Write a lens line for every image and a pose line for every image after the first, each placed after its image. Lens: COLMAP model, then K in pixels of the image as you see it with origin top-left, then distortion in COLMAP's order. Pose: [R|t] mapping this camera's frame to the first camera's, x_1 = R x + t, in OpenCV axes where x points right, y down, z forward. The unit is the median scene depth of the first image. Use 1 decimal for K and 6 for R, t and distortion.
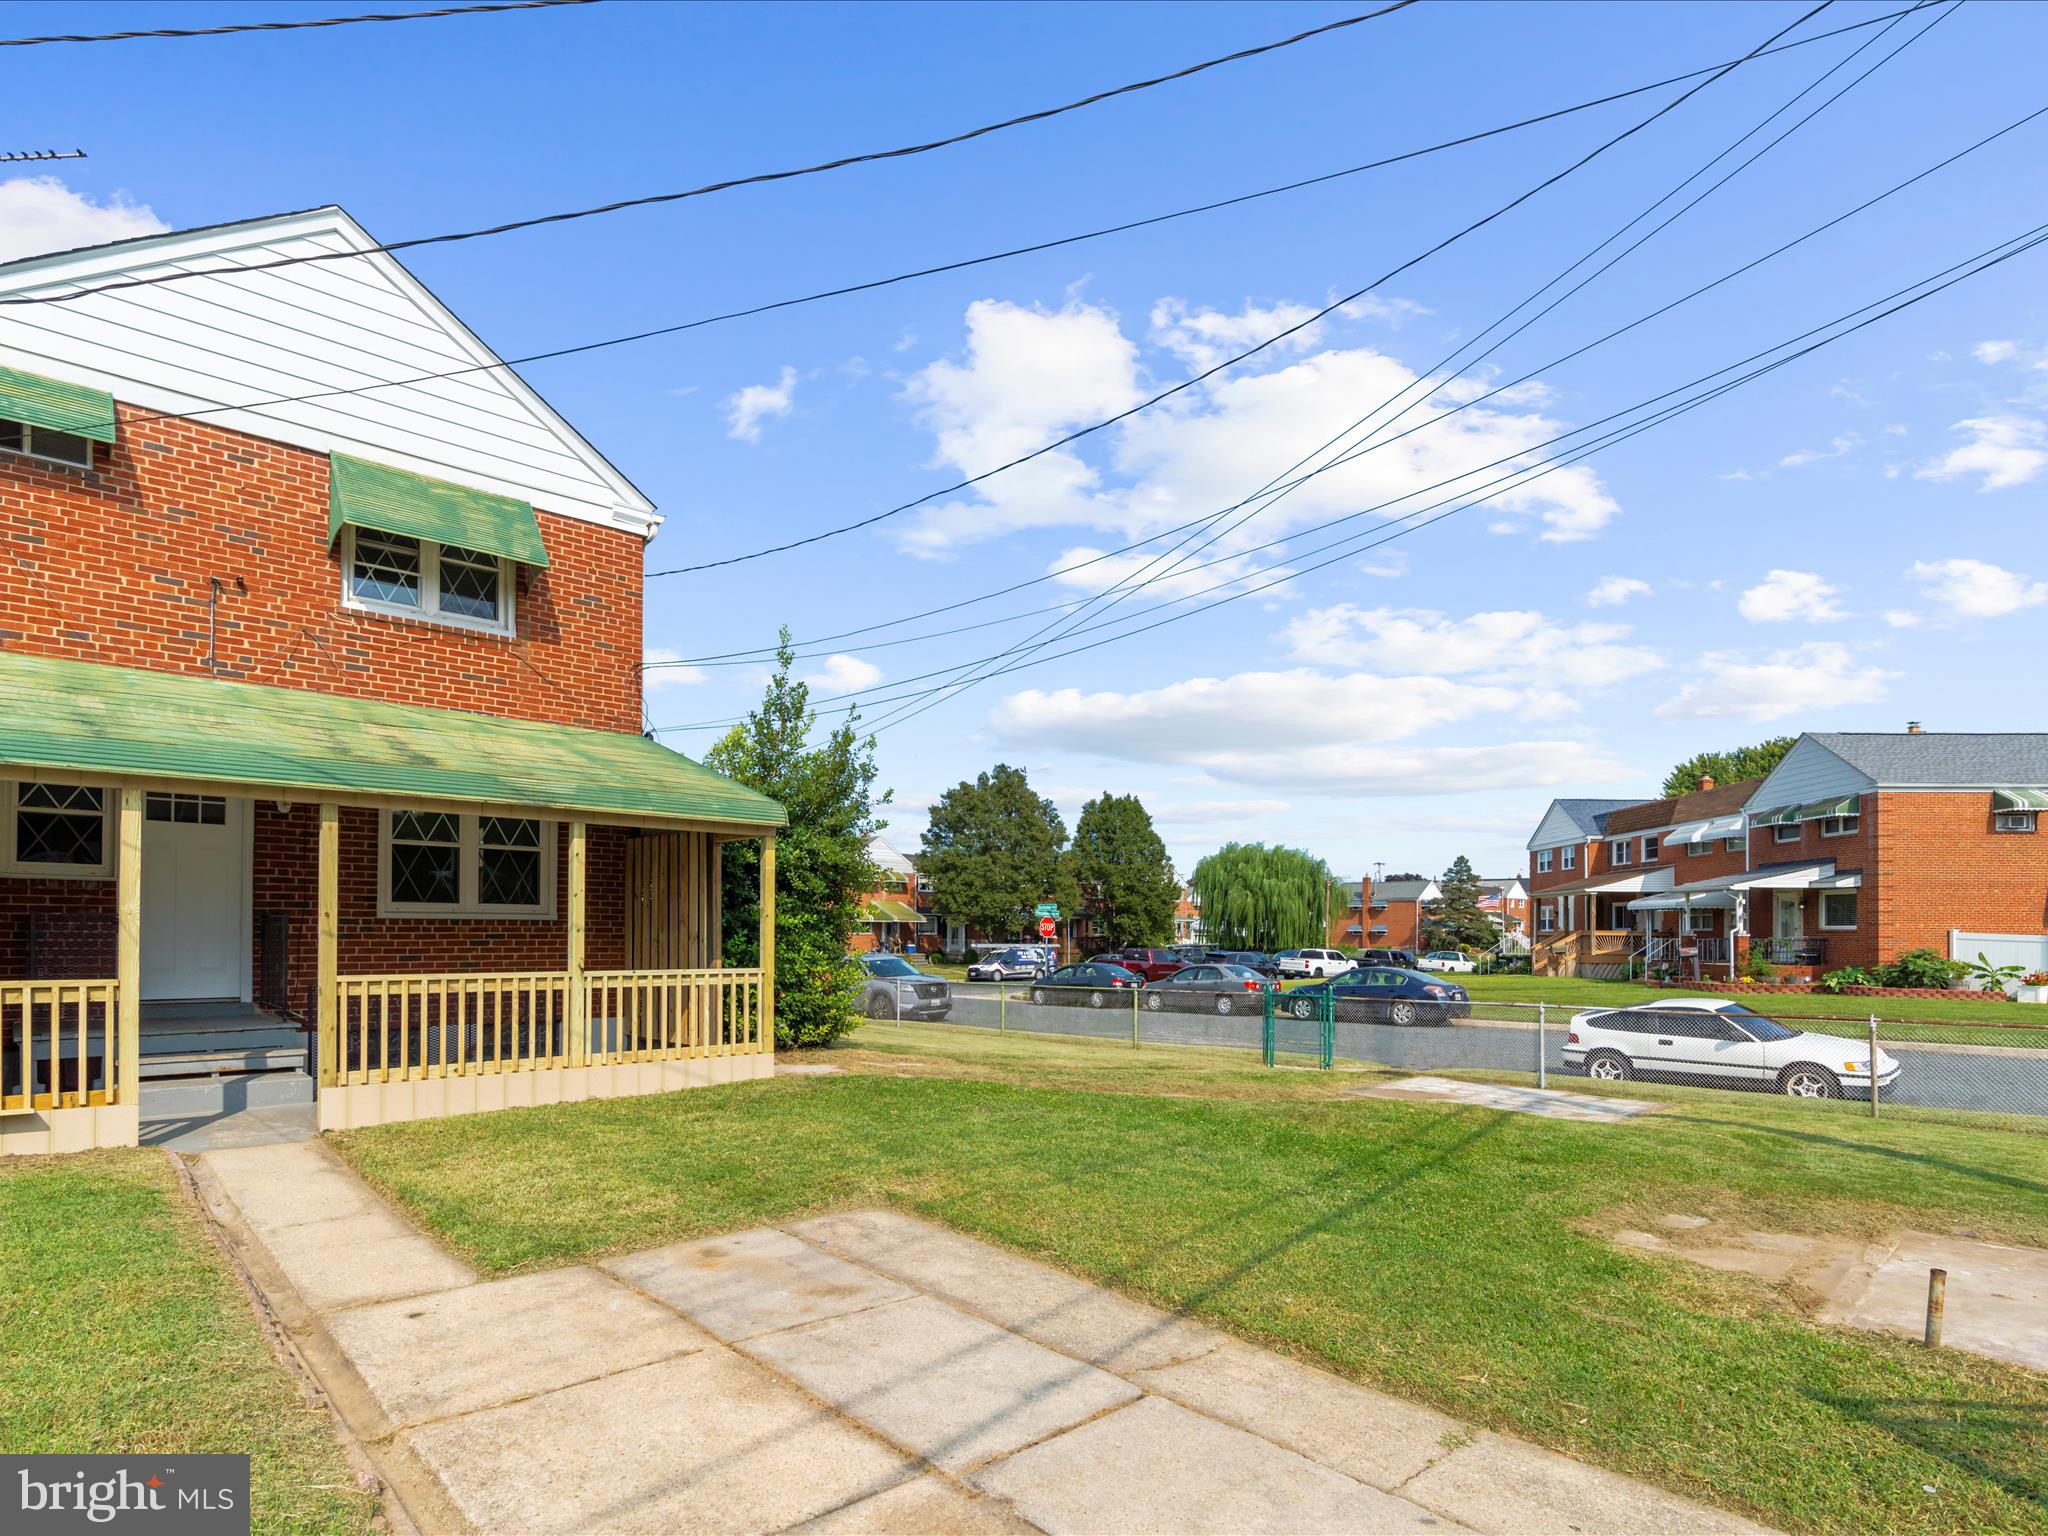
lens RADIAL K [[1084.5, 0, 1019.1], [0, 1084.5, 945.9], [0, 0, 1]] dist [-0.007047, 0.000005]
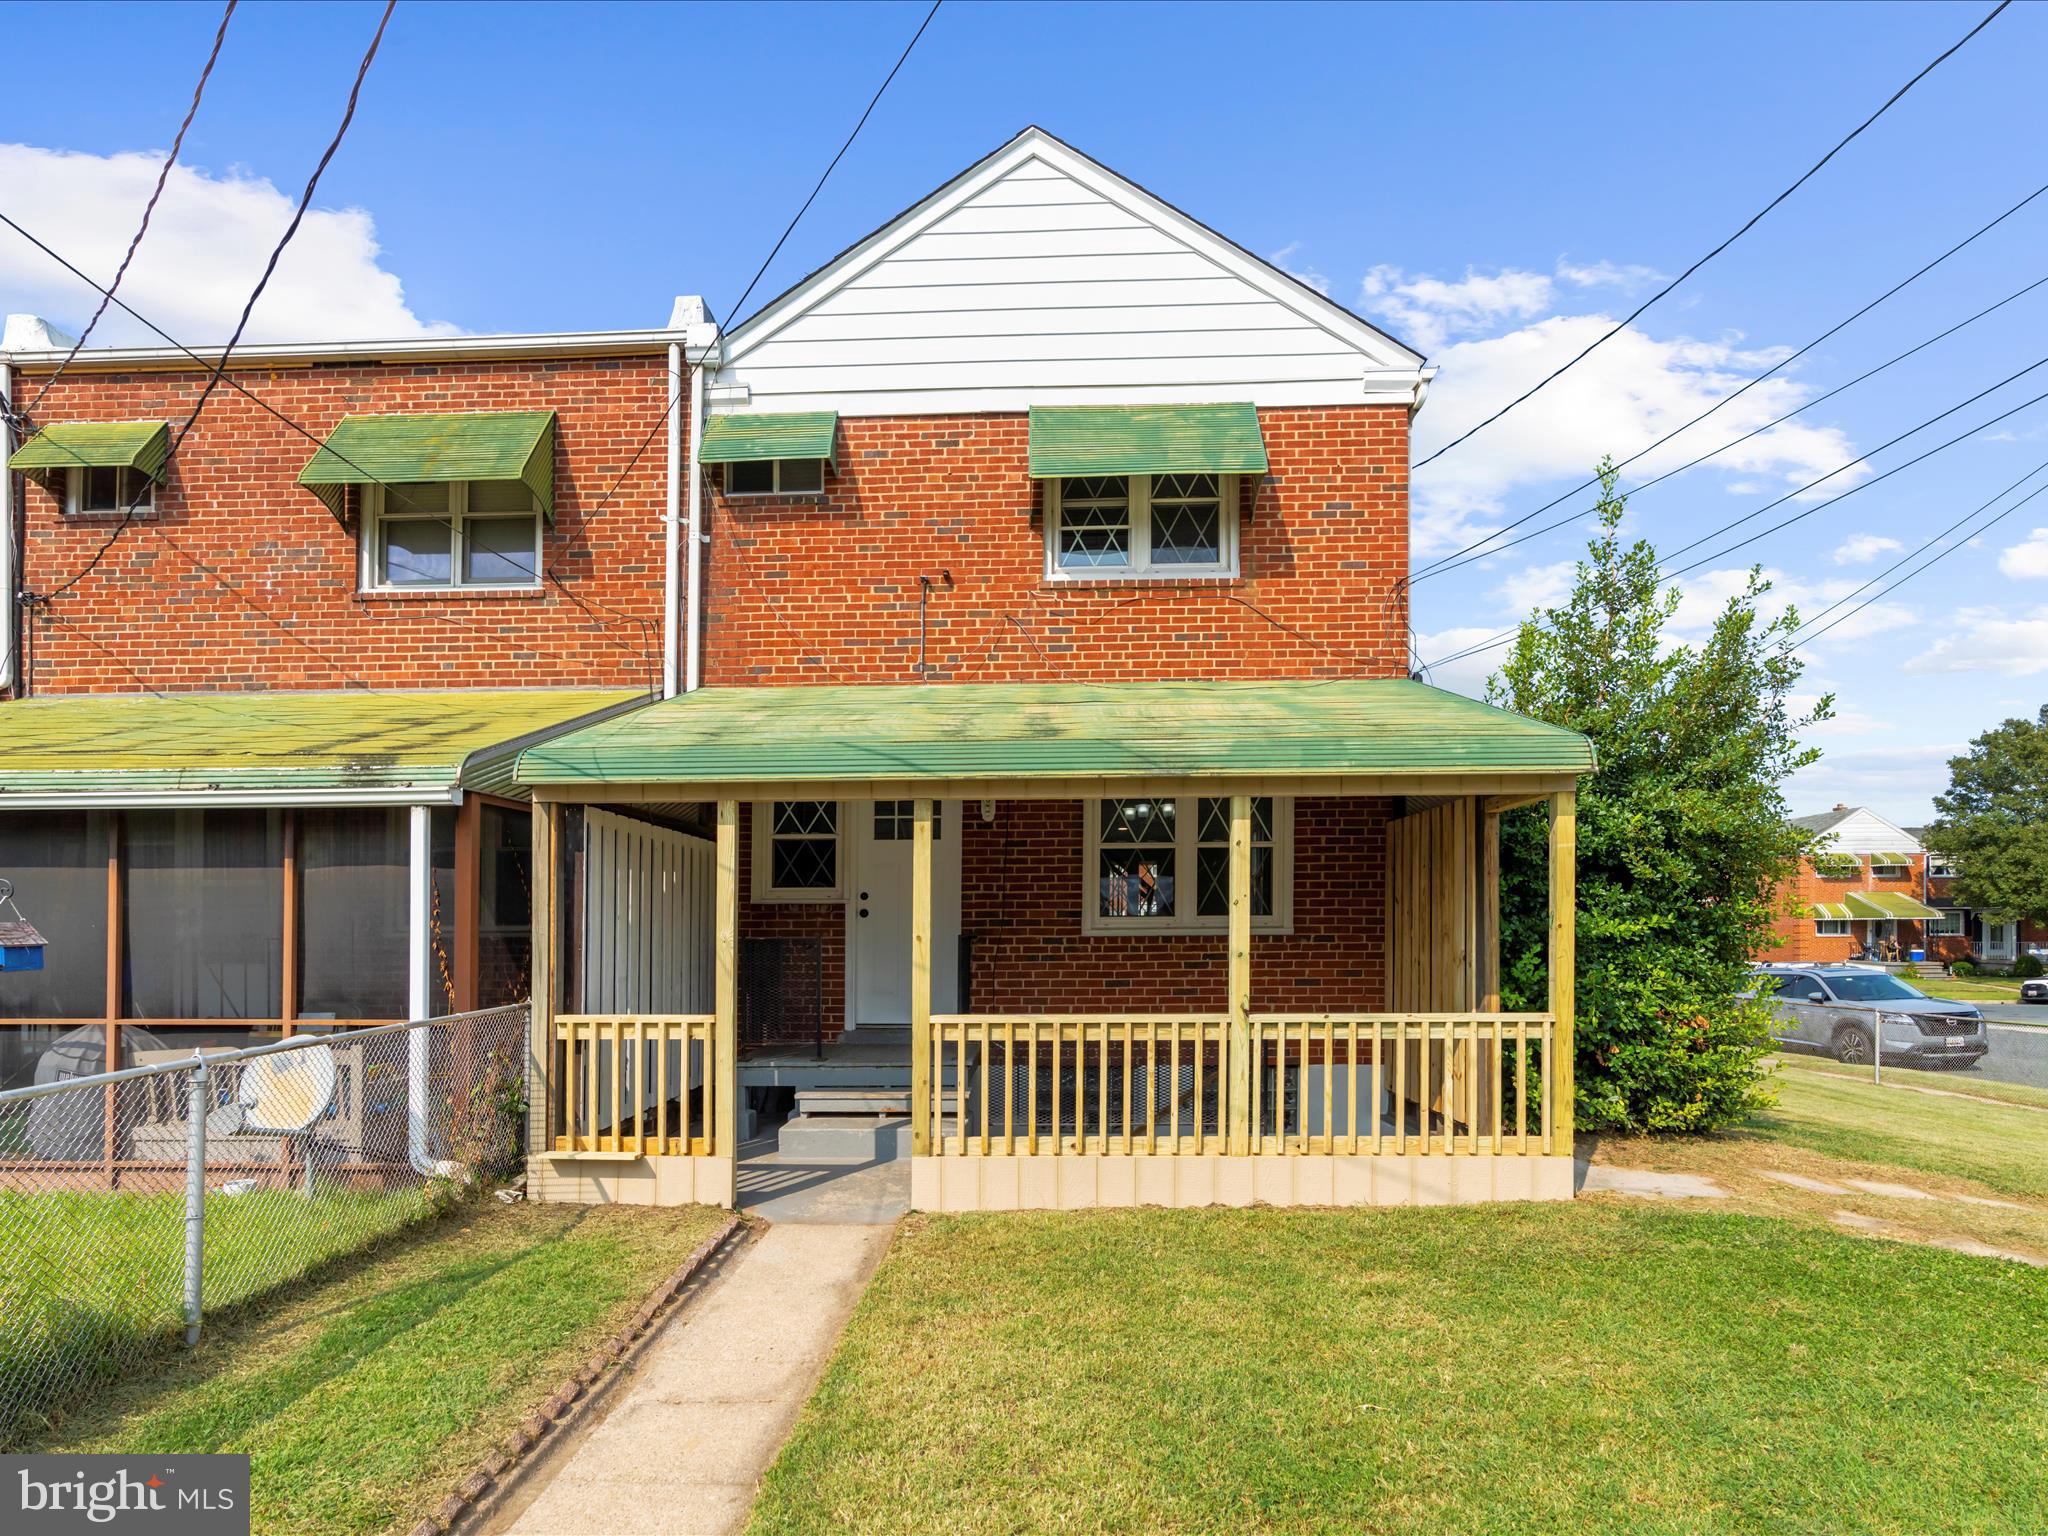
lens RADIAL K [[1084.5, 0, 1019.1], [0, 1084.5, 945.9], [0, 0, 1]] dist [-0.007047, 0.000005]
pose [[0.699200, -0.004951, -0.714909, -0.014538], [0.002412, 0.999987, -0.004566, -0.014310], [0.714922, 0.001468, 0.699202, 0.366642]]
